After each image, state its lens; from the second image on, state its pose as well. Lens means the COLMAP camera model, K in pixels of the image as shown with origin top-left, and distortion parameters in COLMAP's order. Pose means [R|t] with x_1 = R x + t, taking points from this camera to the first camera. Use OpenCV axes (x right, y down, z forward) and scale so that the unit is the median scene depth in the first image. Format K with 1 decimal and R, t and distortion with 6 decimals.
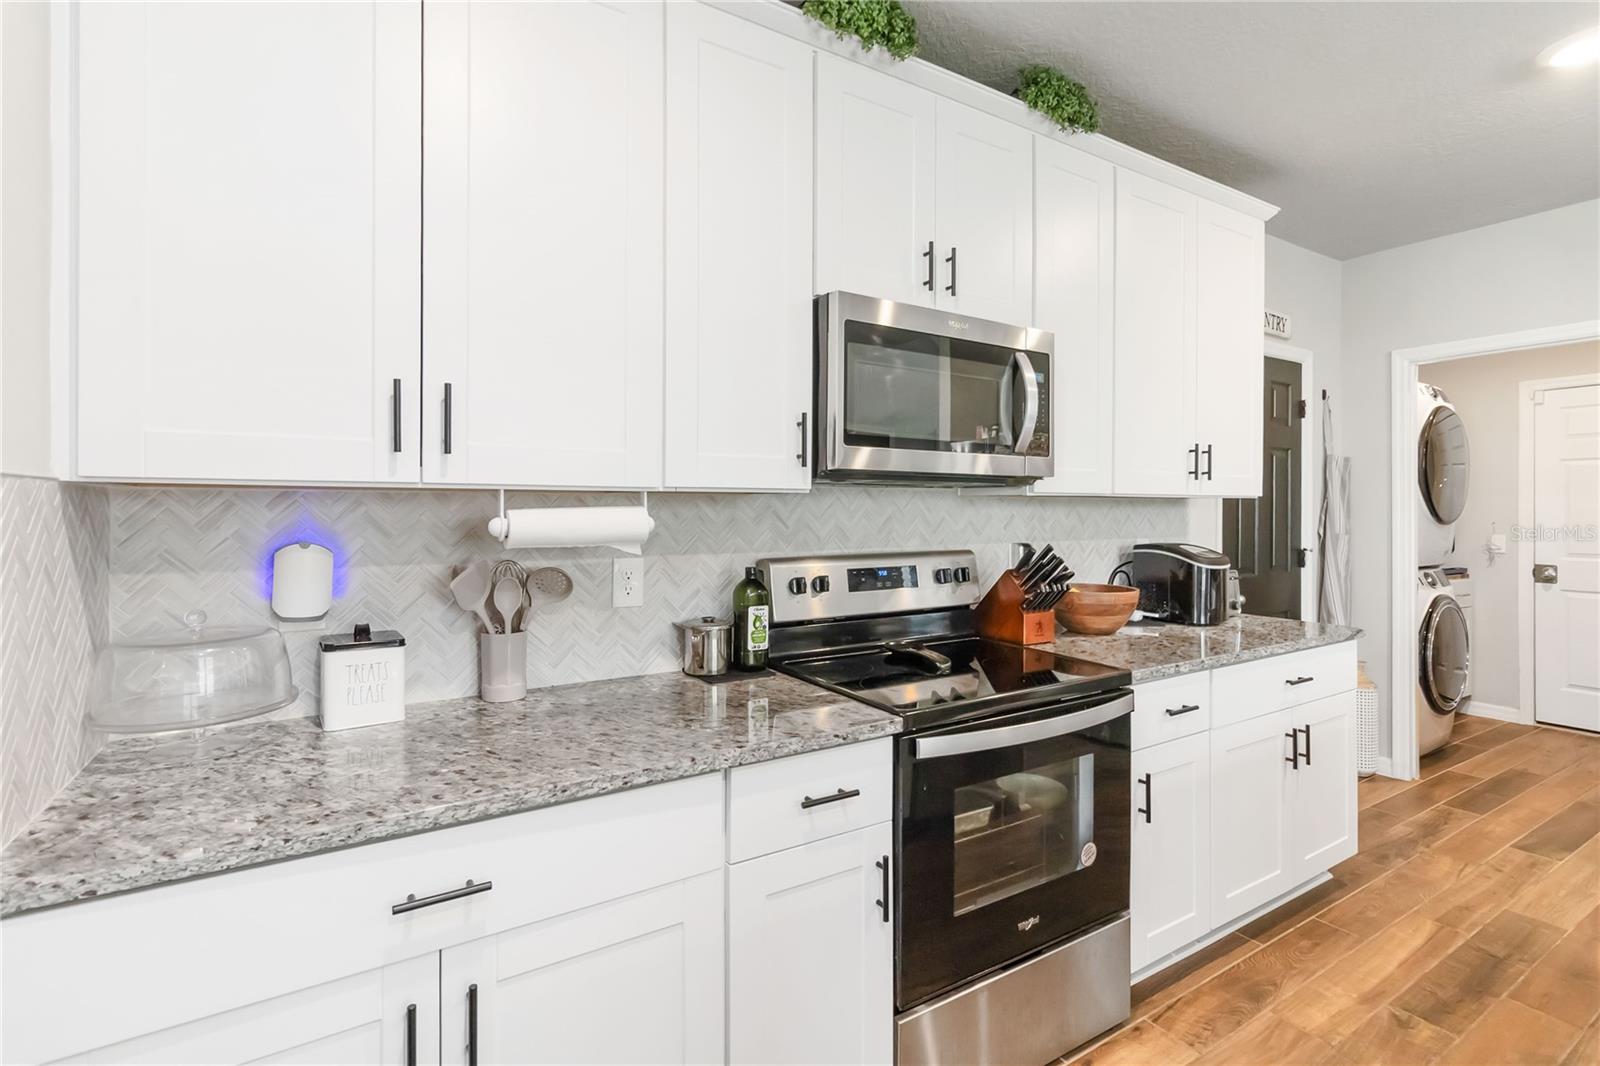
lens RADIAL K [[734.0, 0, 811.1], [0, 734.0, 502.7], [0, 0, 1]] dist [-0.000310, 0.000733]
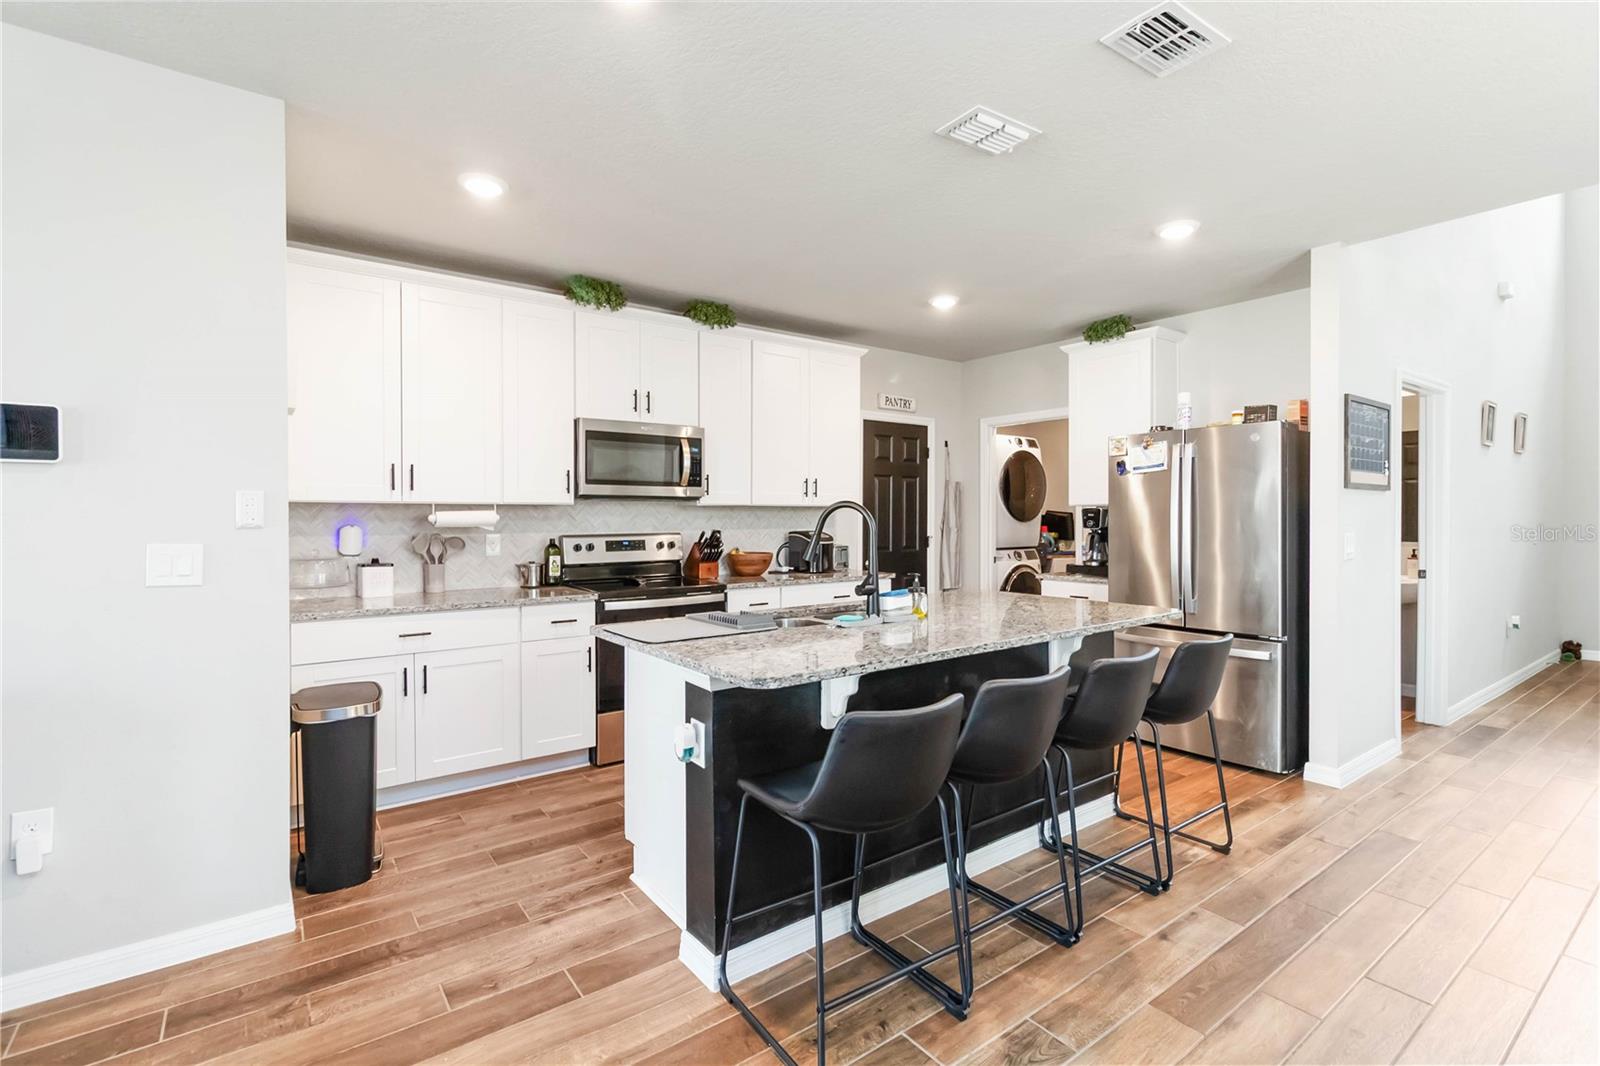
lens RADIAL K [[734.0, 0, 815.2], [0, 734.0, 523.7], [0, 0, 1]] dist [-0.000310, 0.000733]
pose [[0.996842, -0.002212, 0.079383, 0.533602], [0.000701, 0.999818, 0.019057, 0.002921], [-0.079410, -0.018941, 0.996662, -1.258238]]
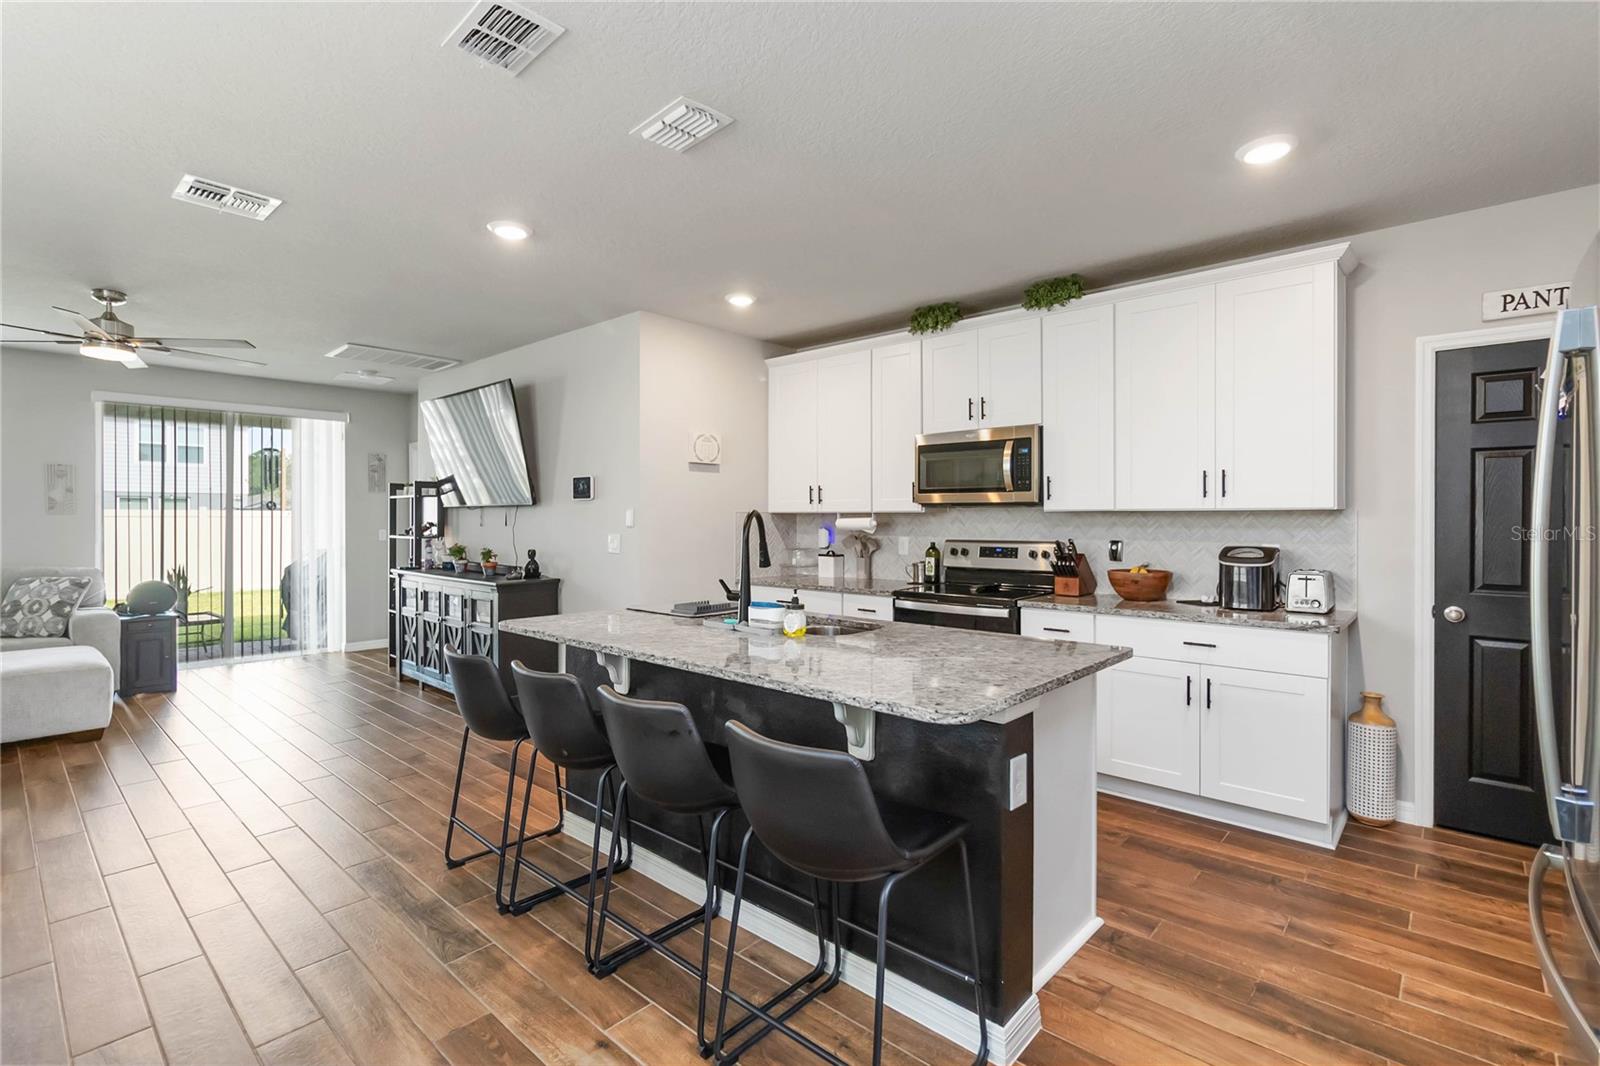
lens RADIAL K [[734.0, 0, 782.8], [0, 734.0, 522.3], [0, 0, 1]] dist [-0.000310, 0.000733]
pose [[0.262959, 0.005870, -0.964789, 2.200319], [0.006502, 0.999948, 0.007856, -0.001843], [0.964785, -0.008338, 0.262908, -0.139388]]
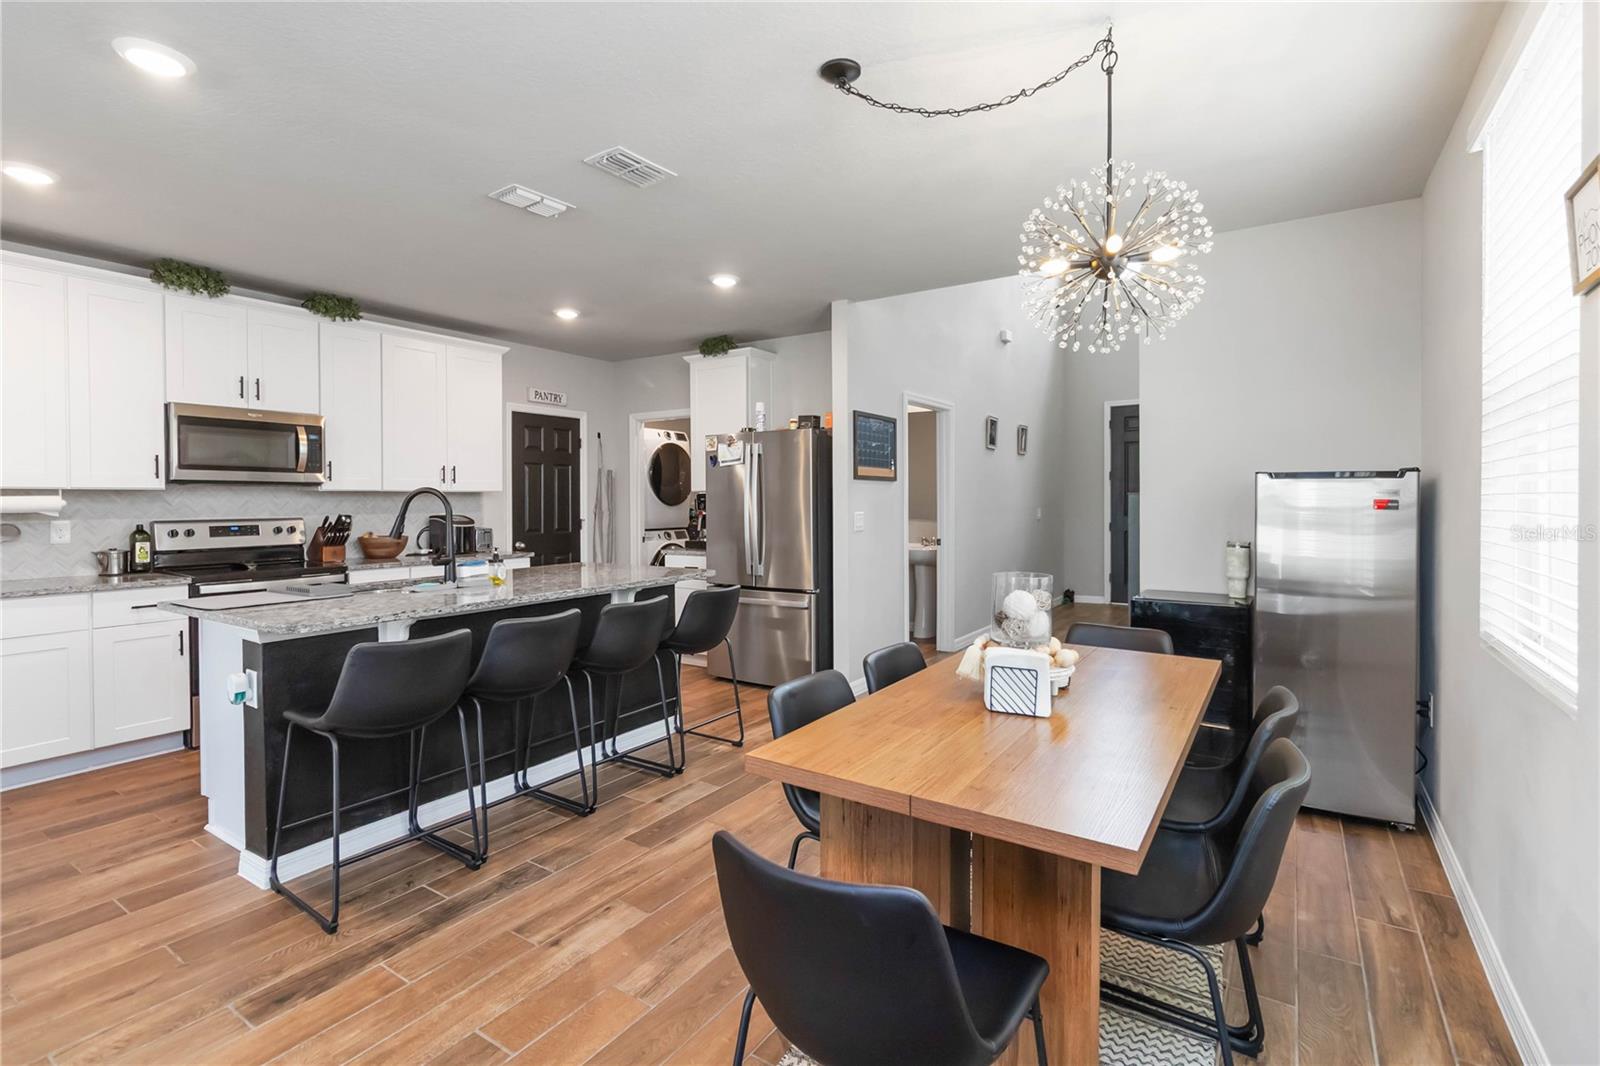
lens RADIAL K [[734.0, 0, 808.5], [0, 734.0, 510.8], [0, 0, 1]] dist [-0.000310, 0.000733]
pose [[0.910267, -0.009662, 0.413908, 0.817231], [0.000989, 0.999776, 0.021163, 0.005195], [-0.414020, -0.018855, 0.910073, -1.771681]]
